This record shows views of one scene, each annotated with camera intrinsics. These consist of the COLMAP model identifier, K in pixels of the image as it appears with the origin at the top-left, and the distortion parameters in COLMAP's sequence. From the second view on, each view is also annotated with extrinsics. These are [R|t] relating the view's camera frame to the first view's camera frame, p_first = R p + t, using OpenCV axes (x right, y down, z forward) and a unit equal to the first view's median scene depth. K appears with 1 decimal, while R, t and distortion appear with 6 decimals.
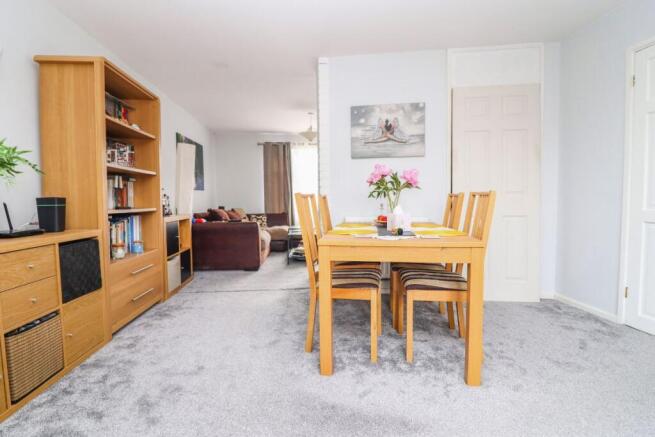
lens RADIAL K [[315.0, 0, 337.4], [0, 315.0, 219.6], [0, 0, 1]] dist [0.001080, -0.015201]
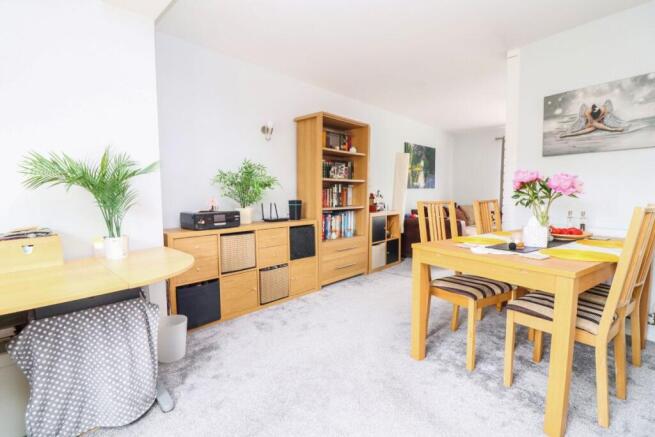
lens RADIAL K [[315.0, 0, 337.4], [0, 315.0, 219.6], [0, 0, 1]] dist [0.001080, -0.015201]
pose [[0.659309, 0.071294, -0.748484, 0.405439], [-0.050781, 0.997444, 0.050276, -0.044267], [0.750155, 0.004862, 0.661244, 0.003278]]
